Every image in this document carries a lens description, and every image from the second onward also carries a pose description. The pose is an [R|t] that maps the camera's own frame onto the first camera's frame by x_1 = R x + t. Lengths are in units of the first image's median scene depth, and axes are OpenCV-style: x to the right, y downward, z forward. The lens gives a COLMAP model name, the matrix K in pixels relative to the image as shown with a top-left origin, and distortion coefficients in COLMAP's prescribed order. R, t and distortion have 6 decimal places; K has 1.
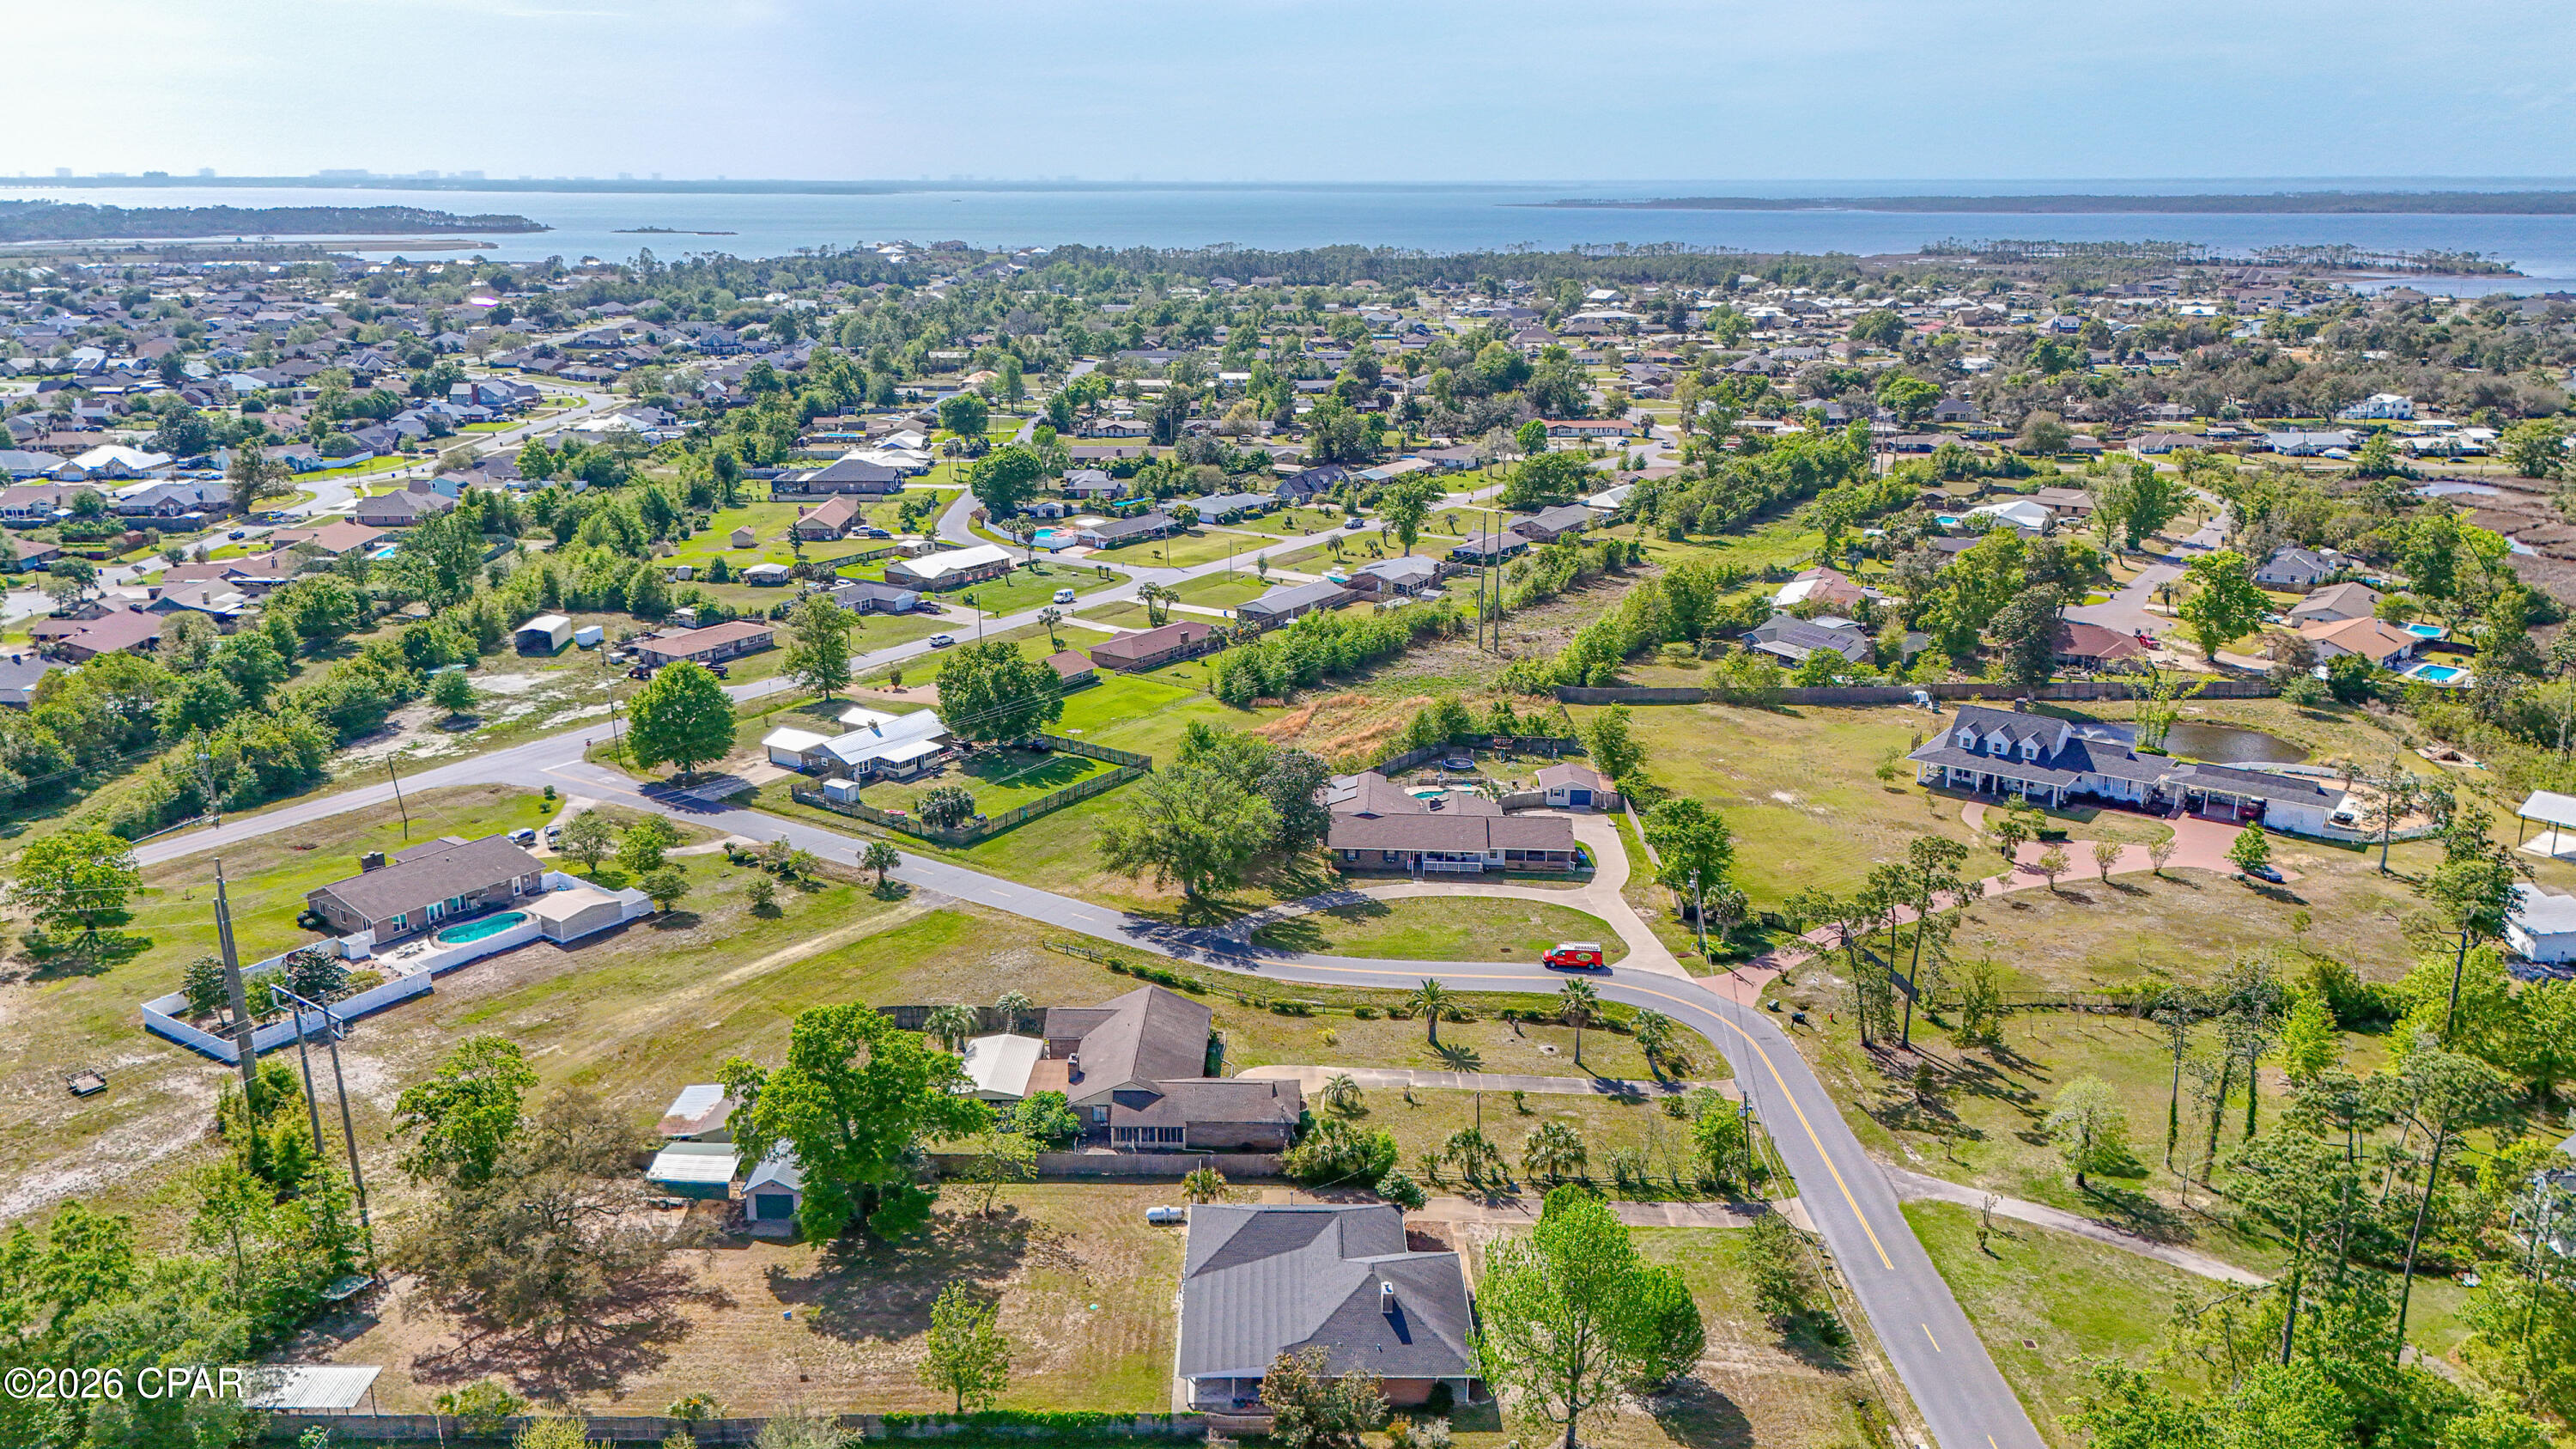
lens RADIAL K [[1890.6, 0, 1276.6], [0, 1890.6, 726.6], [0, 0, 1]] dist [0.082496, -0.081043]
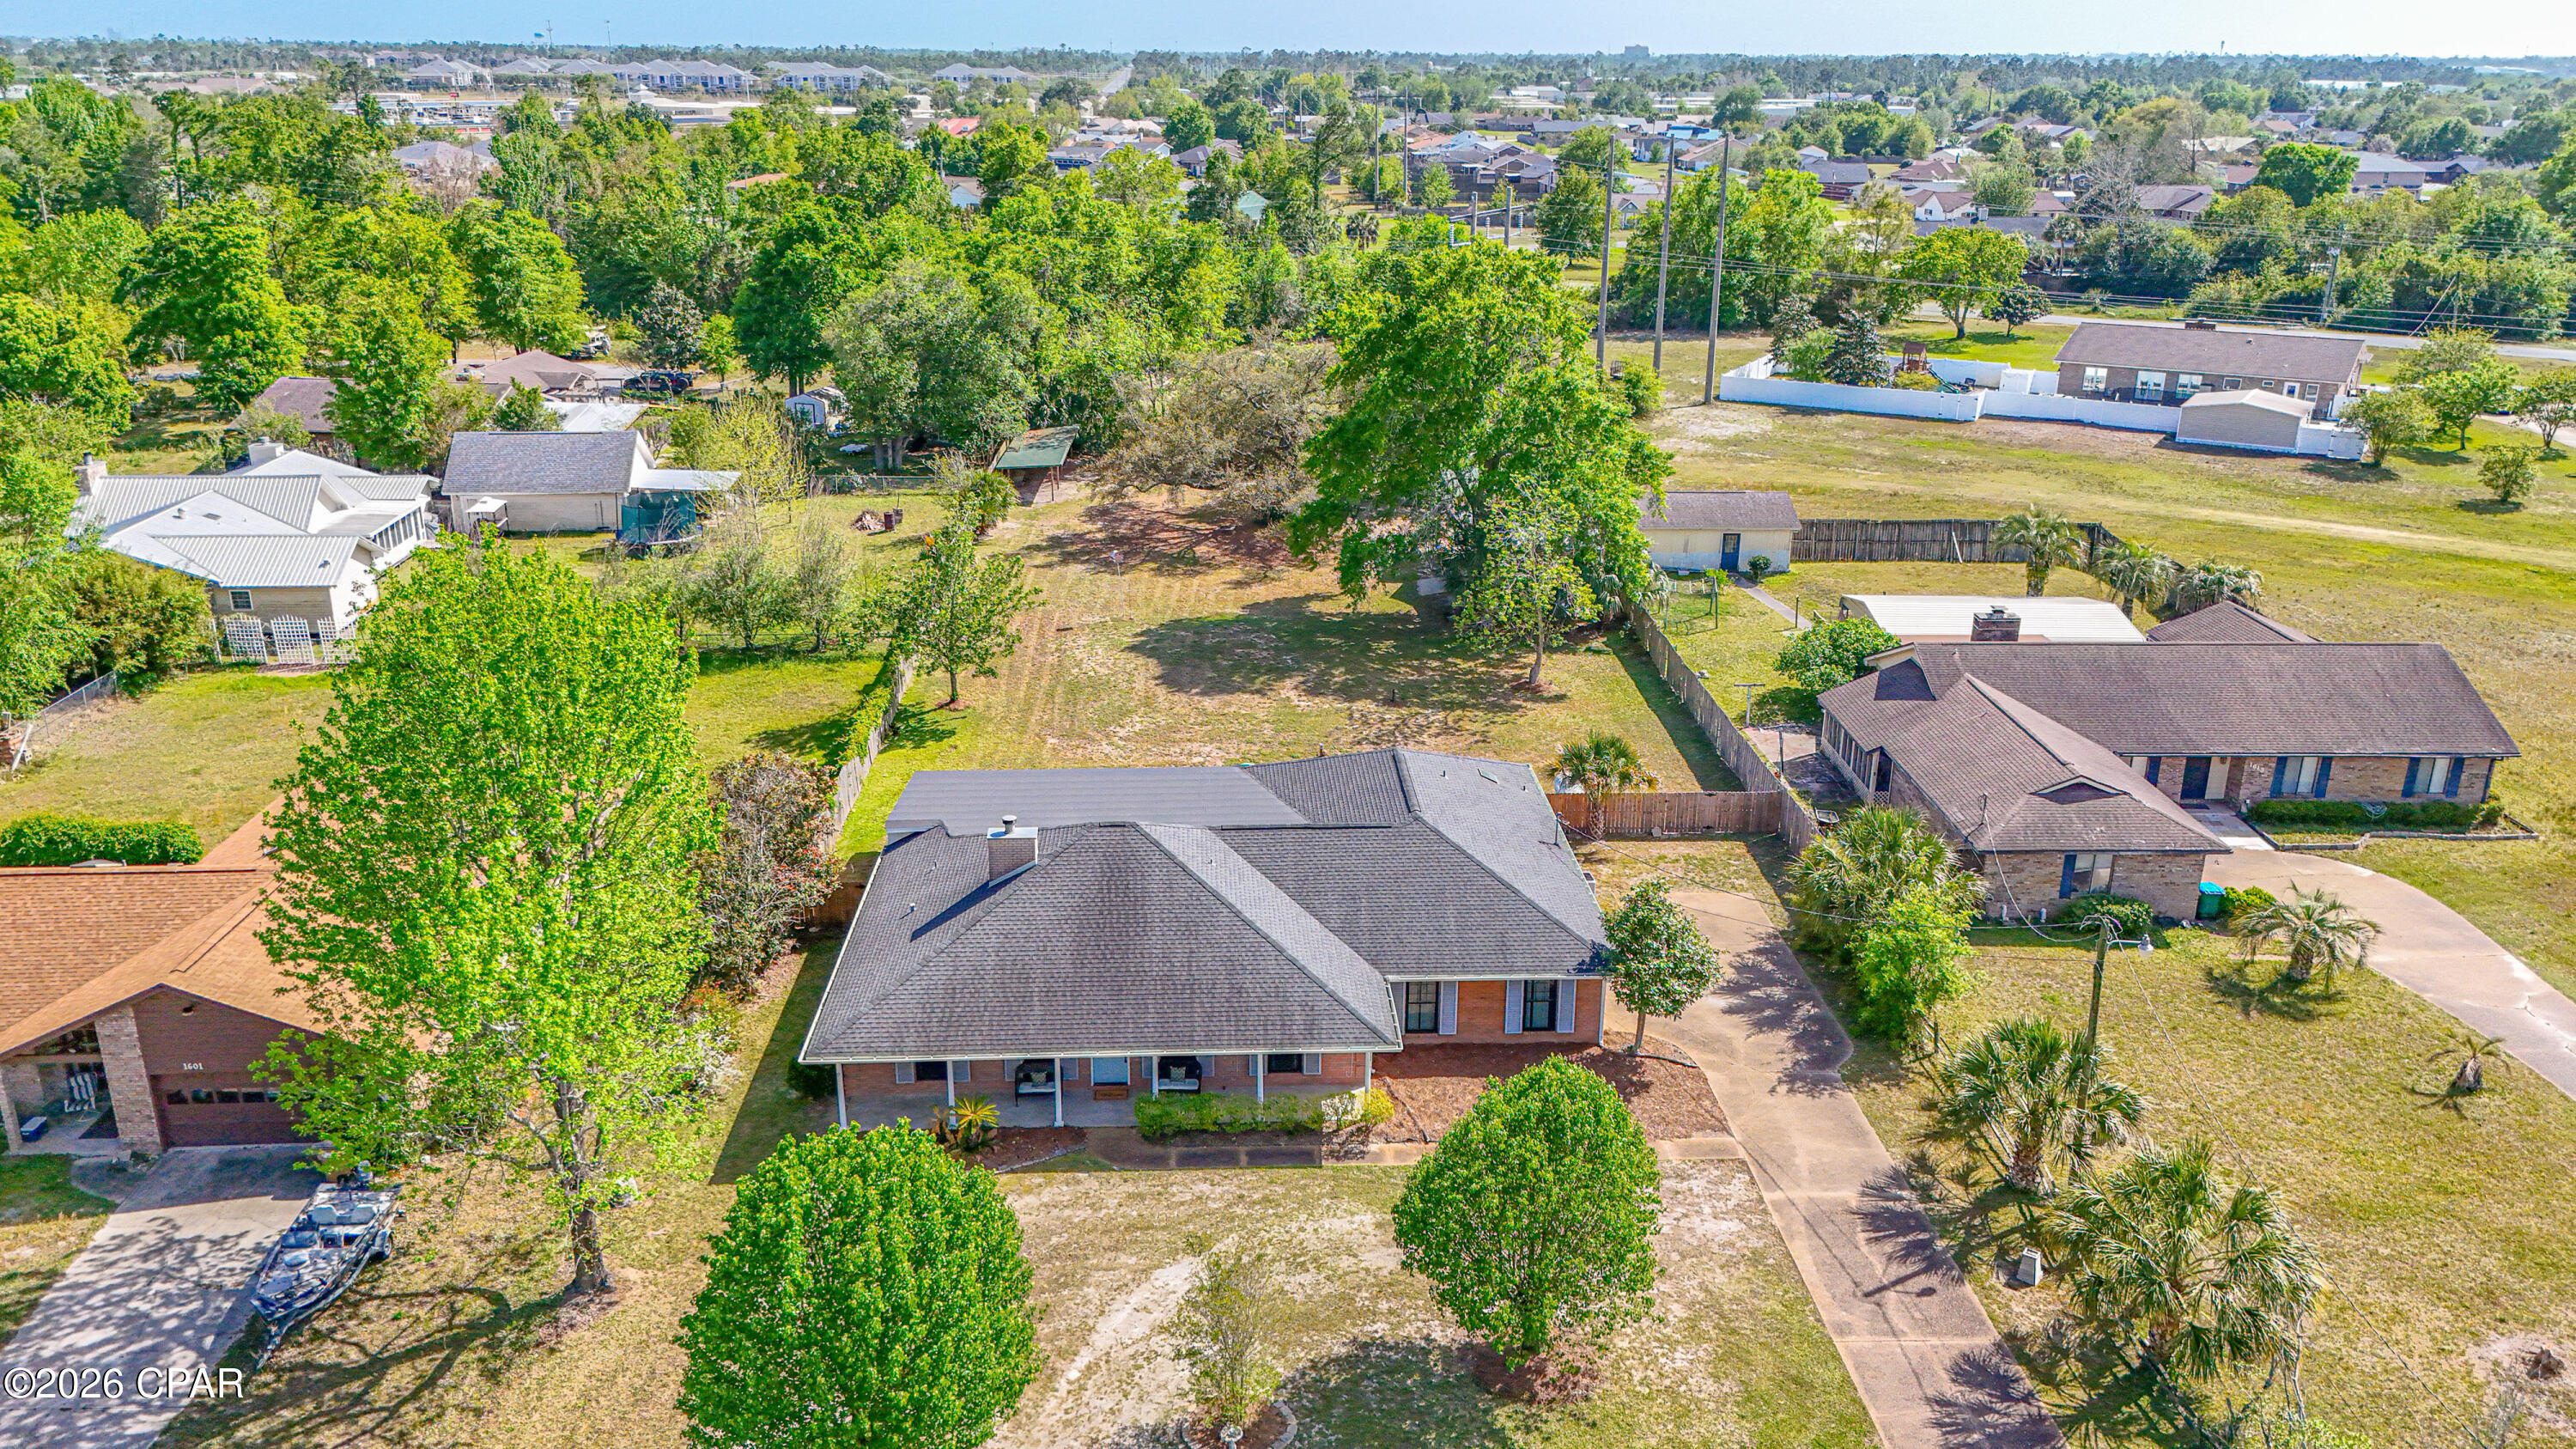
lens RADIAL K [[1890.6, 0, 1288.8], [0, 1890.6, 723.8], [0, 0, 1]] dist [0.082496, -0.081043]
pose [[0.045470, 0.331667, -0.942300, 0.220197], [-0.284096, 0.908620, 0.306103, 0.069217], [0.957717, 0.253785, 0.135540, 0.510861]]
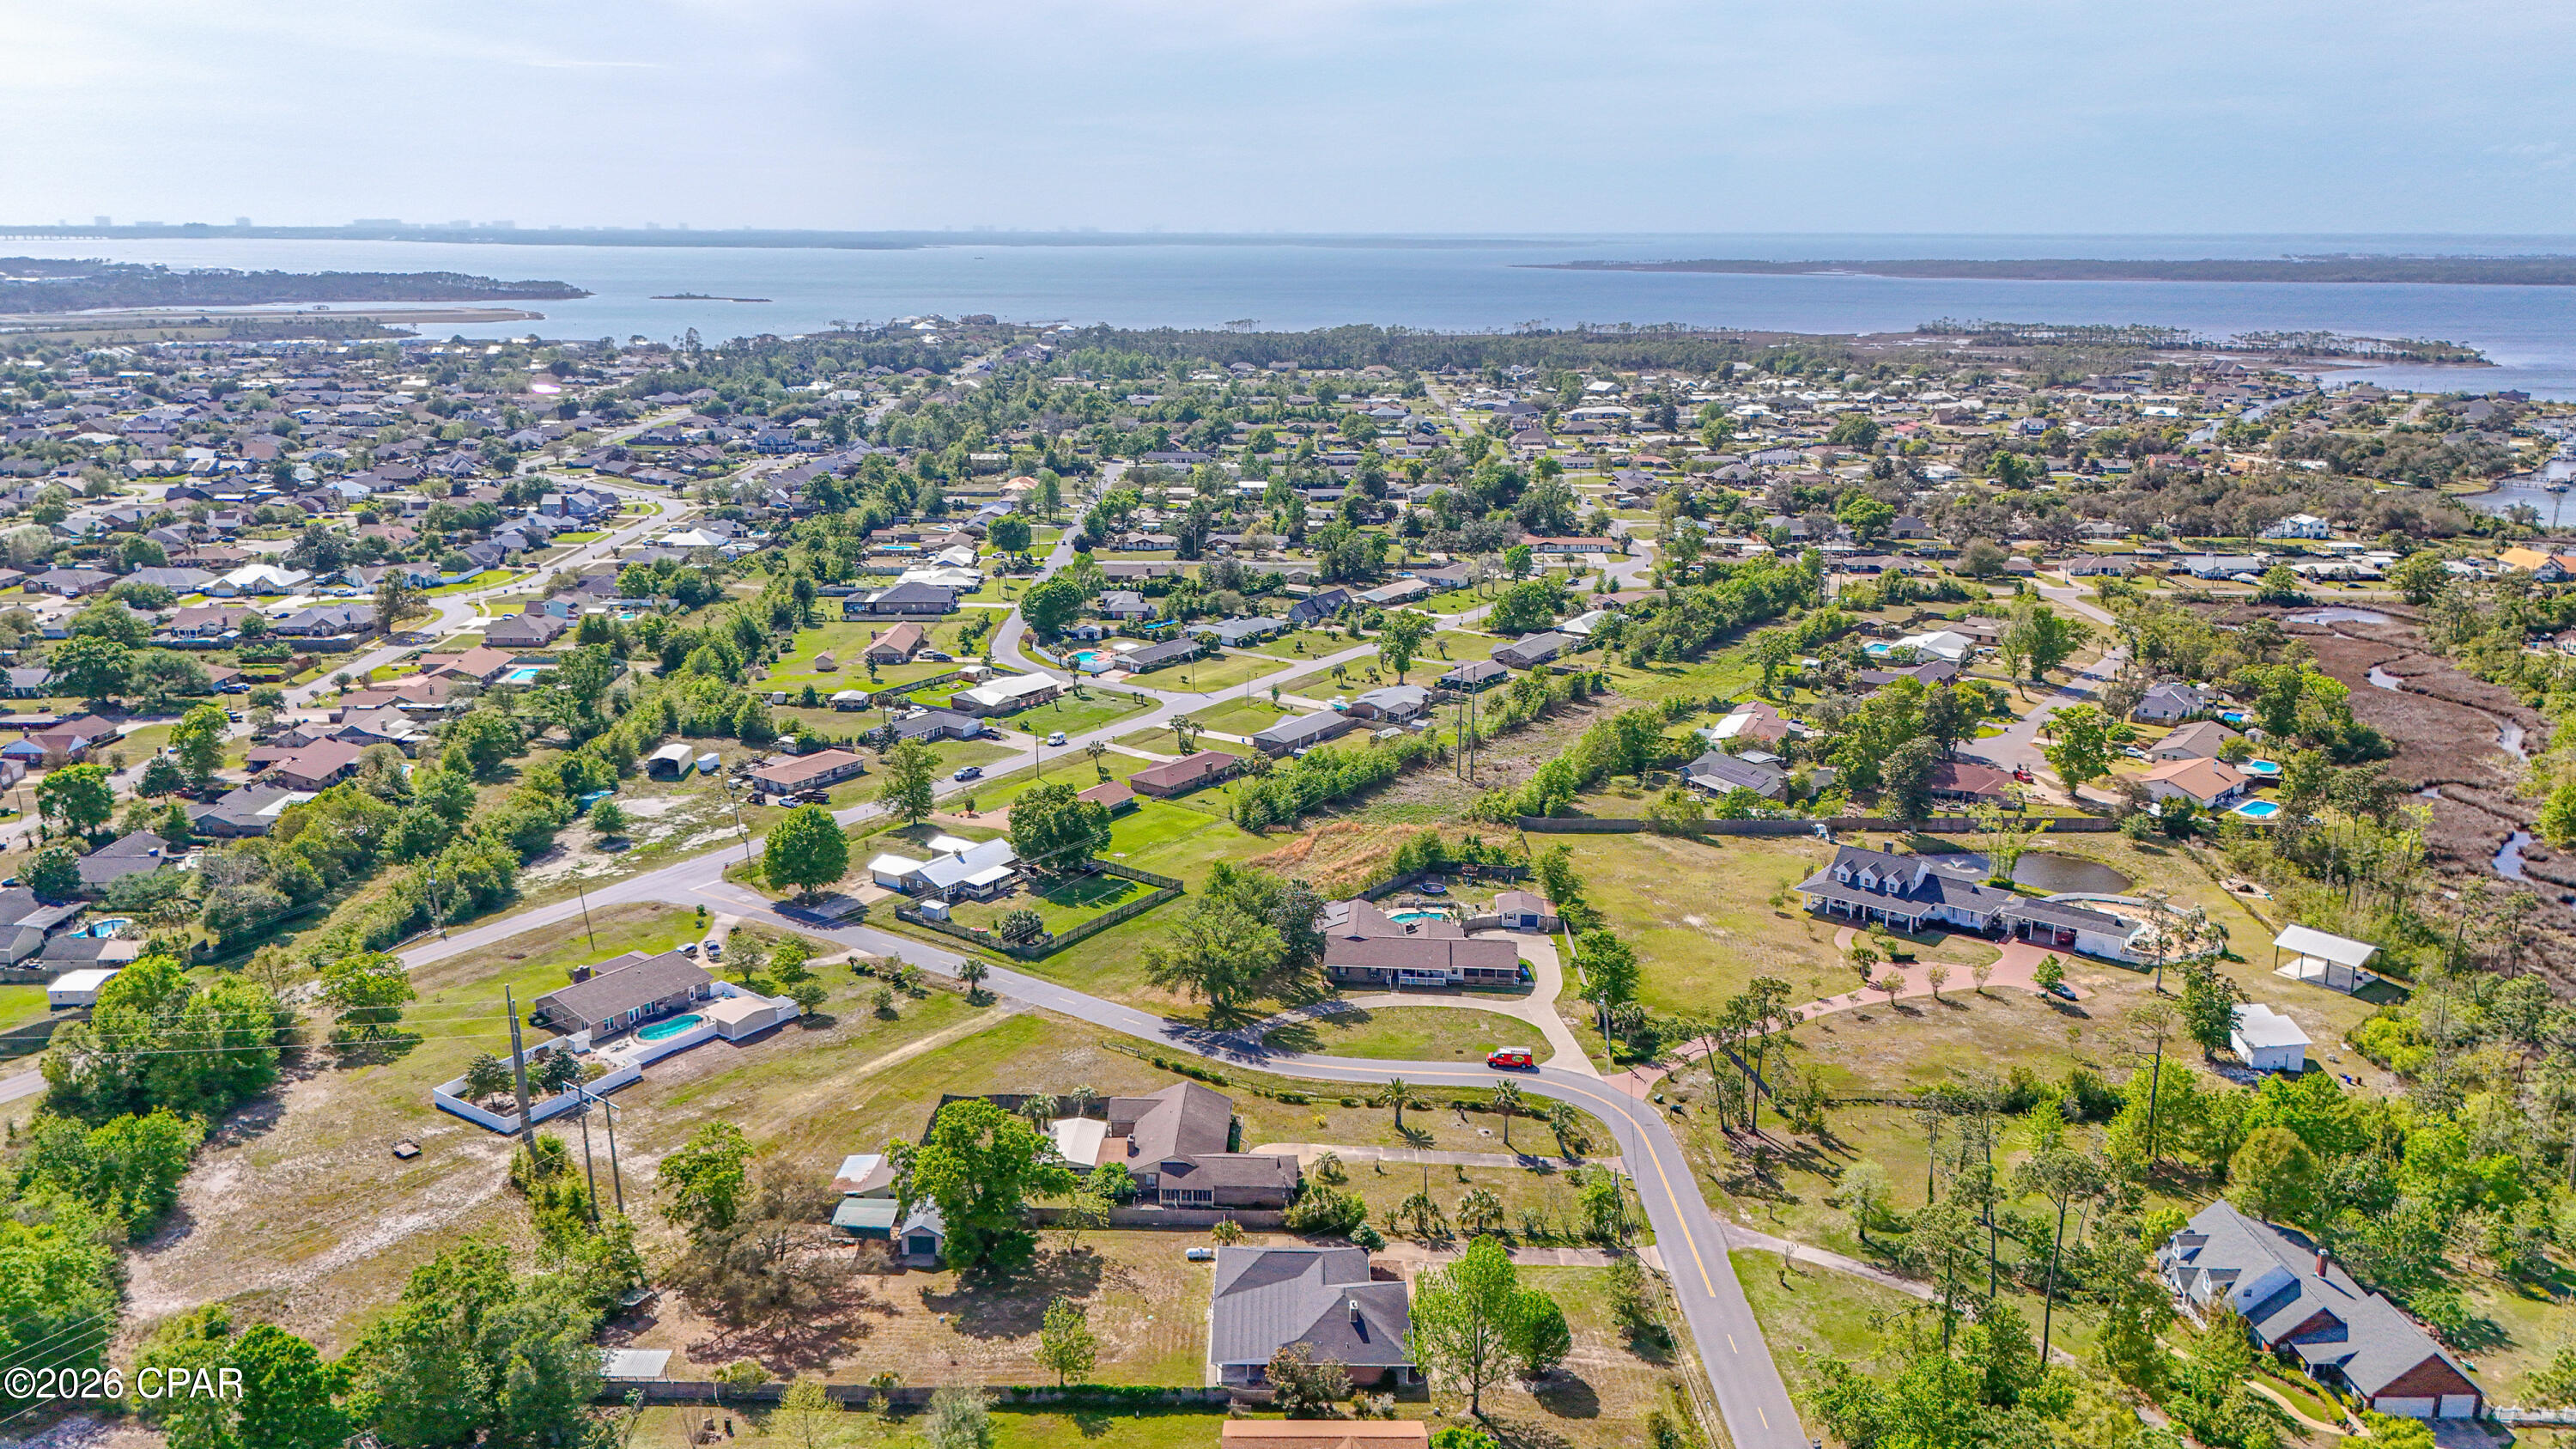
lens RADIAL K [[1890.6, 0, 1276.8], [0, 1890.6, 721.8], [0, 0, 1]] dist [0.082496, -0.081043]
pose [[0.999945, 0.006964, -0.007859, 0.003840], [-0.007168, 0.999632, -0.026150, -0.057933], [0.007674, 0.026205, 0.999627, -0.241400]]
